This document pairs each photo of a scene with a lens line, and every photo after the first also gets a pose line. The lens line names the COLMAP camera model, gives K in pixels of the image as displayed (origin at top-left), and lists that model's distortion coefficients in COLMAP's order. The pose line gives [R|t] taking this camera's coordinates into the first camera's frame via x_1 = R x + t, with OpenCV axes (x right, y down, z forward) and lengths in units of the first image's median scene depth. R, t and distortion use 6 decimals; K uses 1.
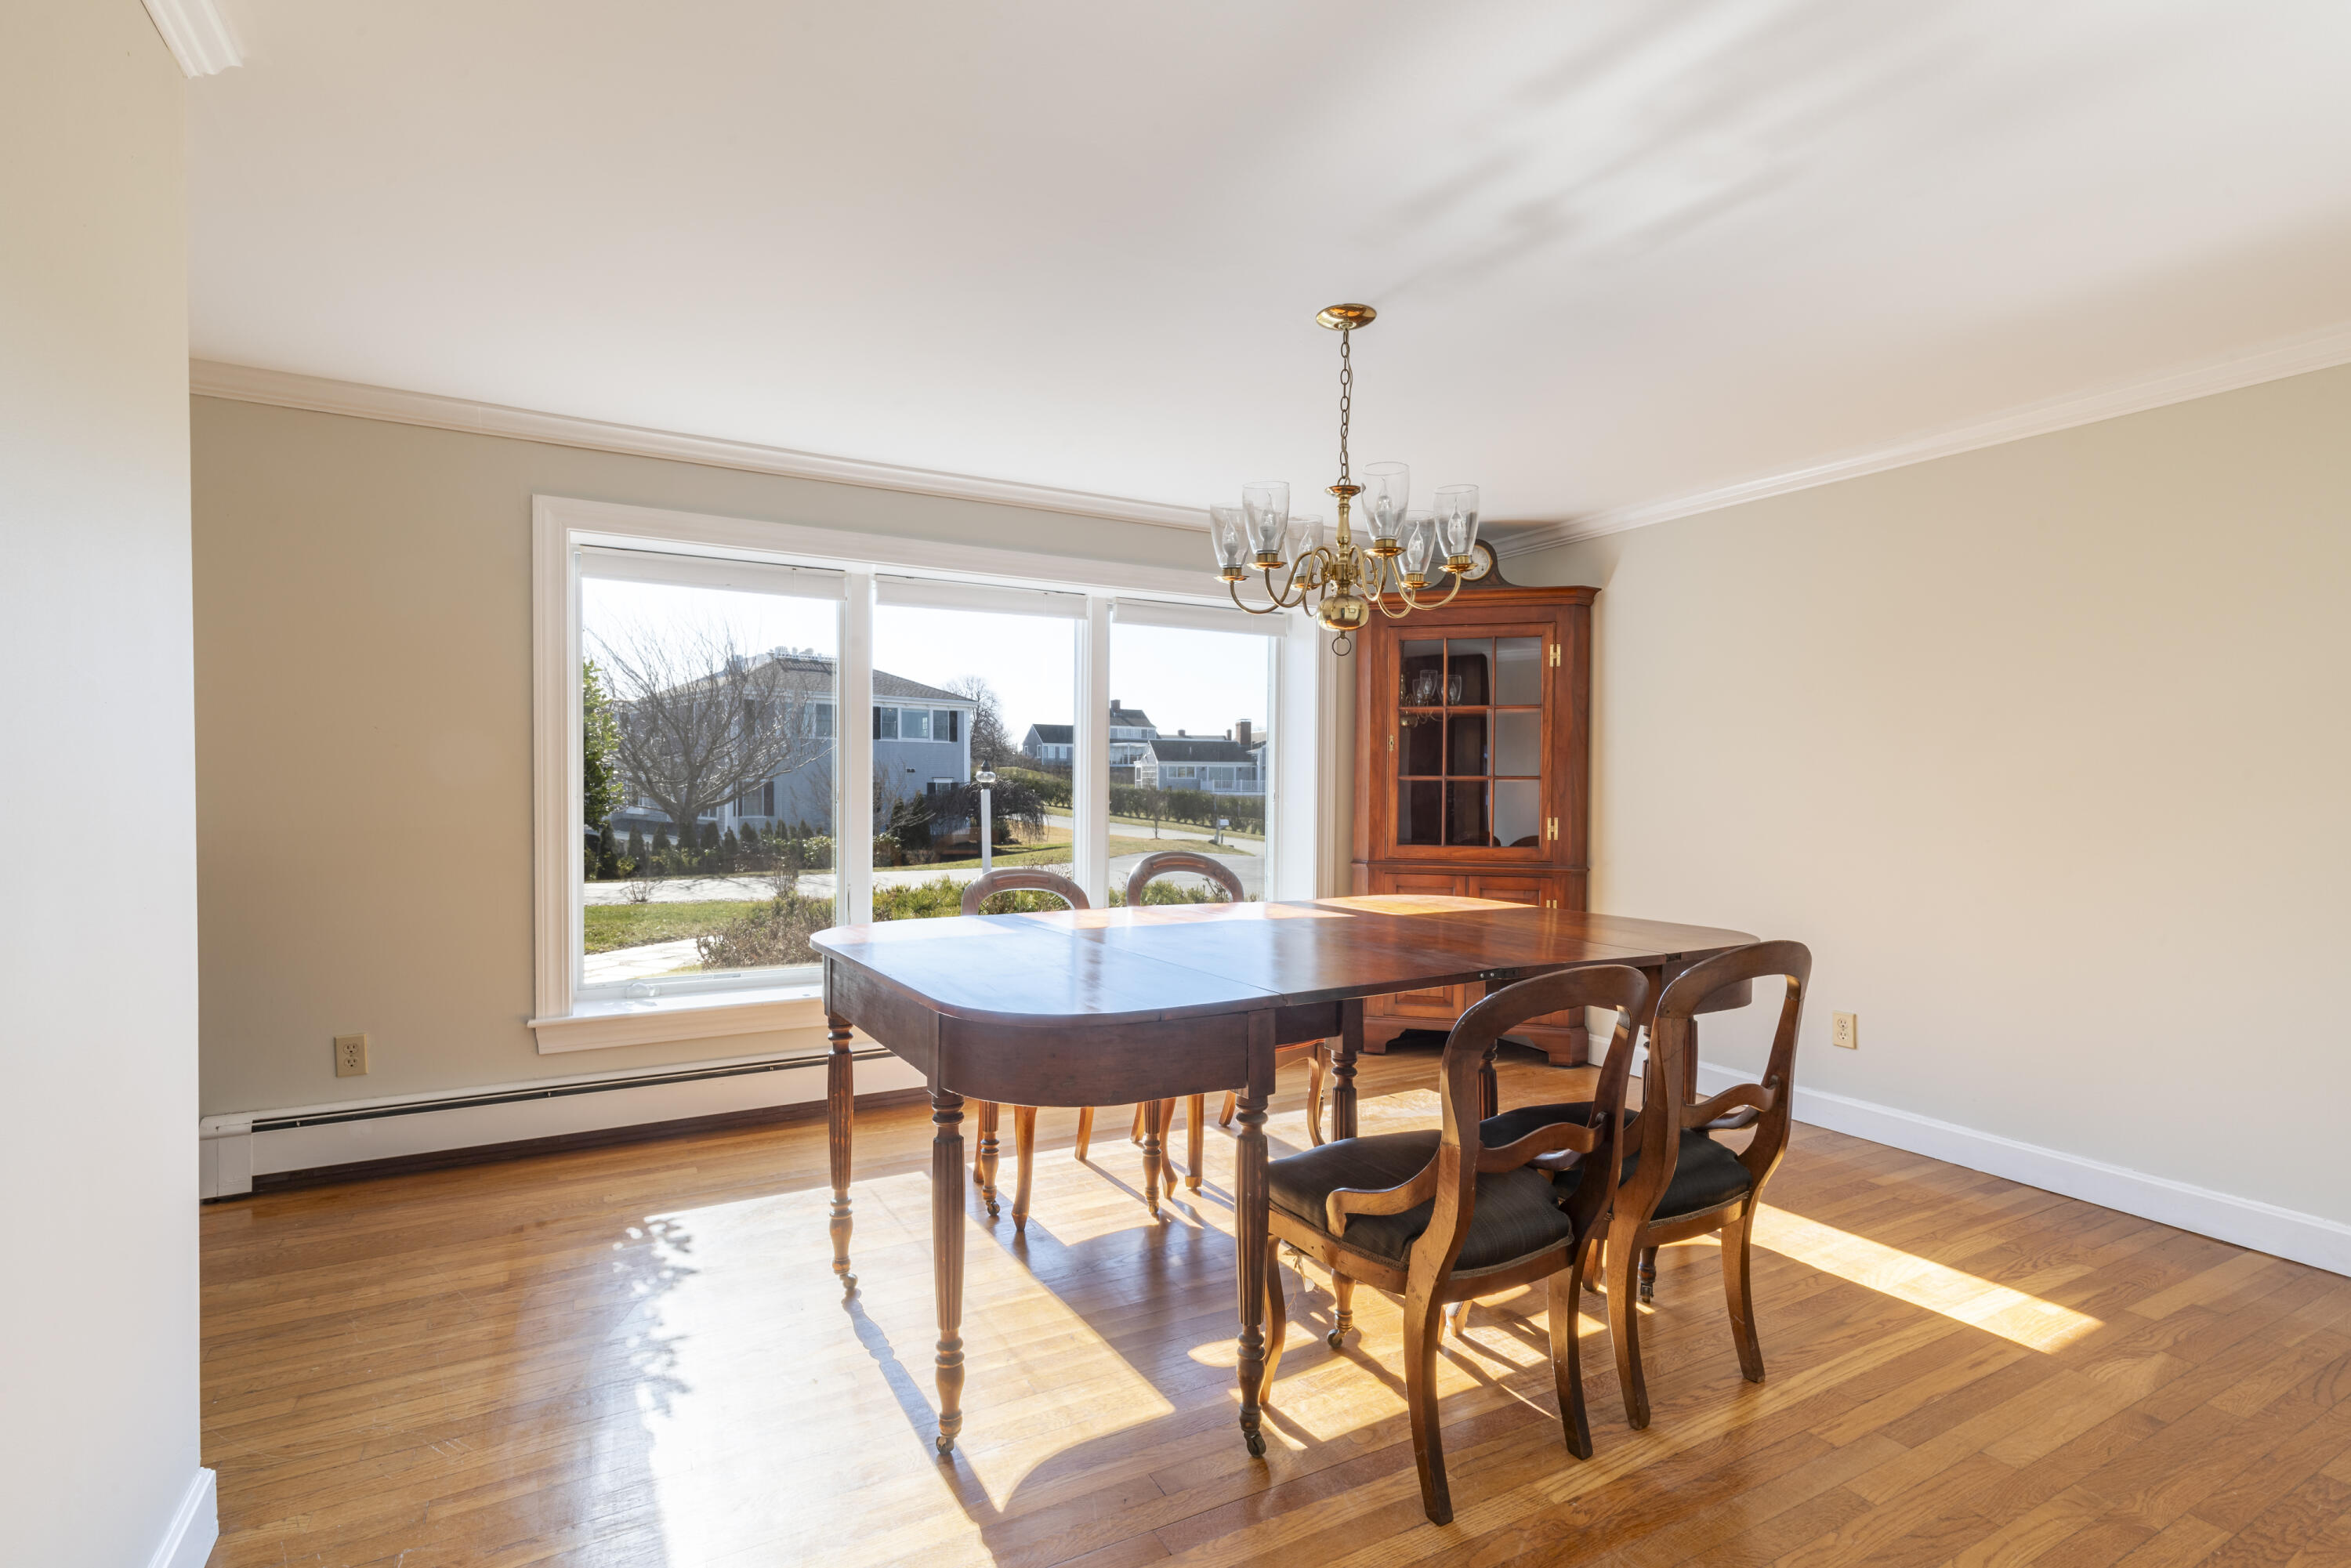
lens RADIAL K [[1078.8, 0, 1175.4], [0, 1078.8, 796.2], [0, 0, 1]] dist [0.011335, -0.002944]
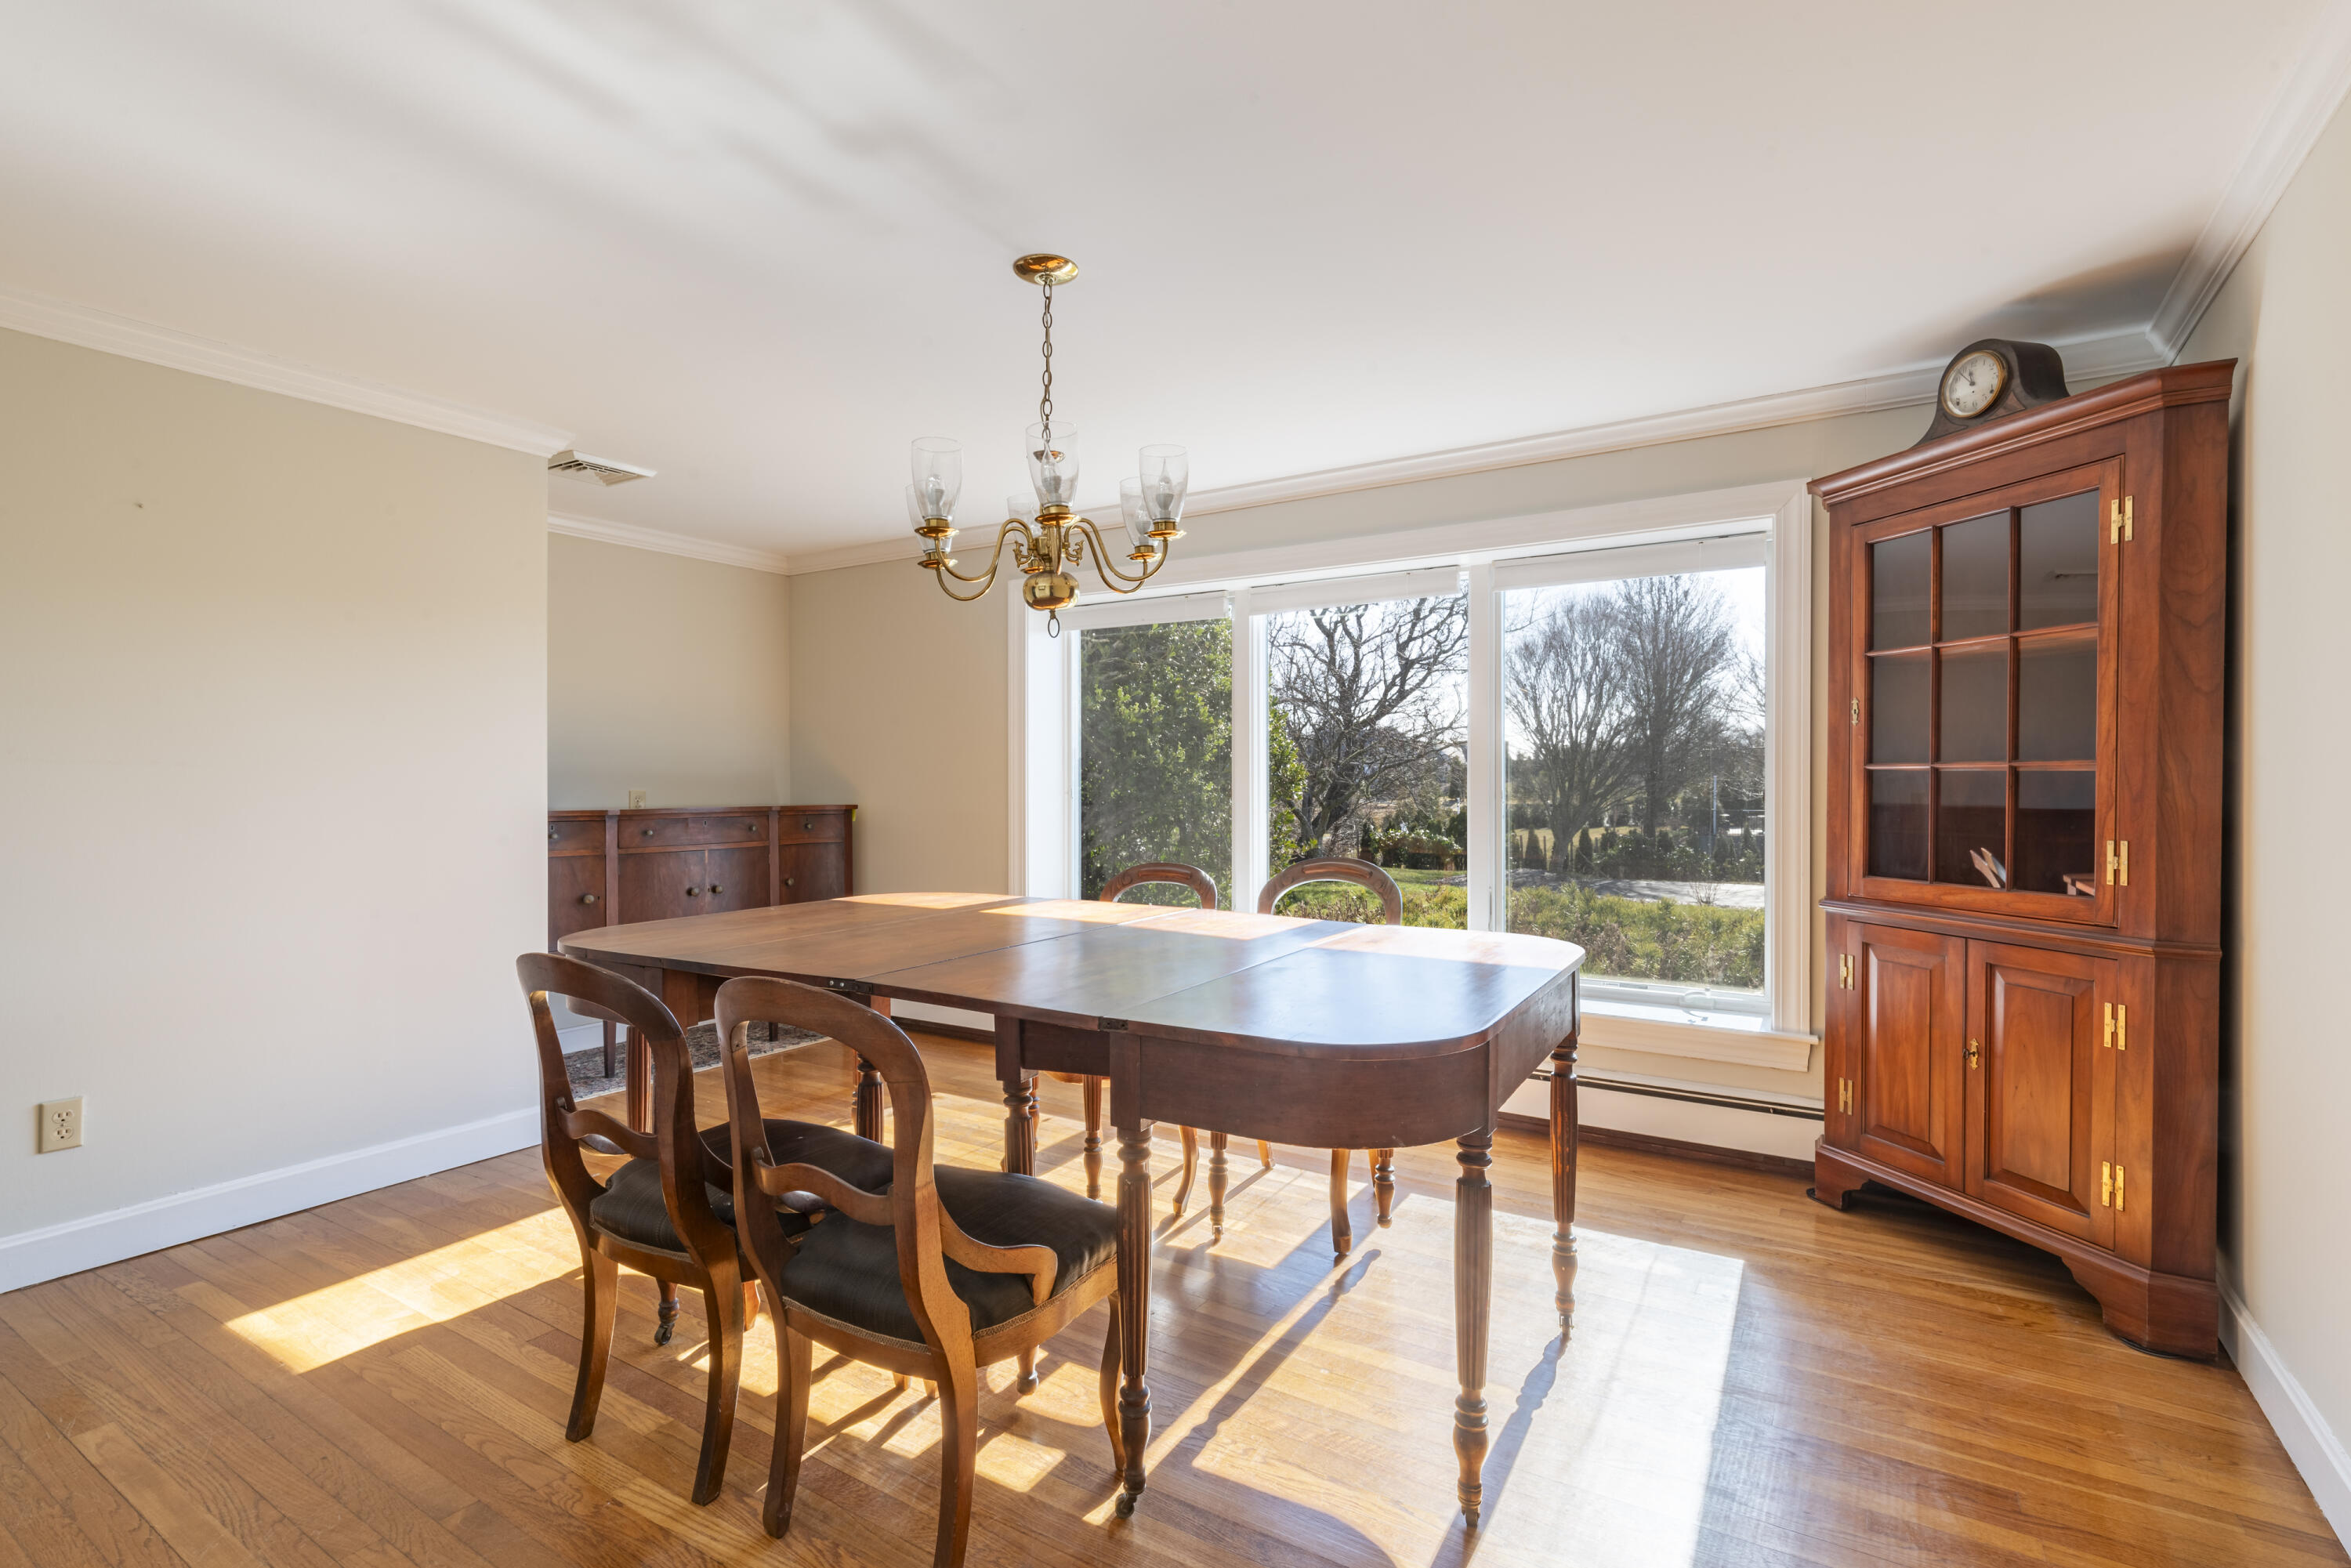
lens RADIAL K [[1154.0, 0, 1167.2], [0, 1154.0, 782.6], [0, 0, 1]] dist [0.006503, 0.000402]
pose [[0.503401, 0.000182, -0.864053, 0.553998], [-0.012908, 0.999890, -0.007310, 0.002465], [0.863956, 0.014833, 0.503348, 0.315577]]
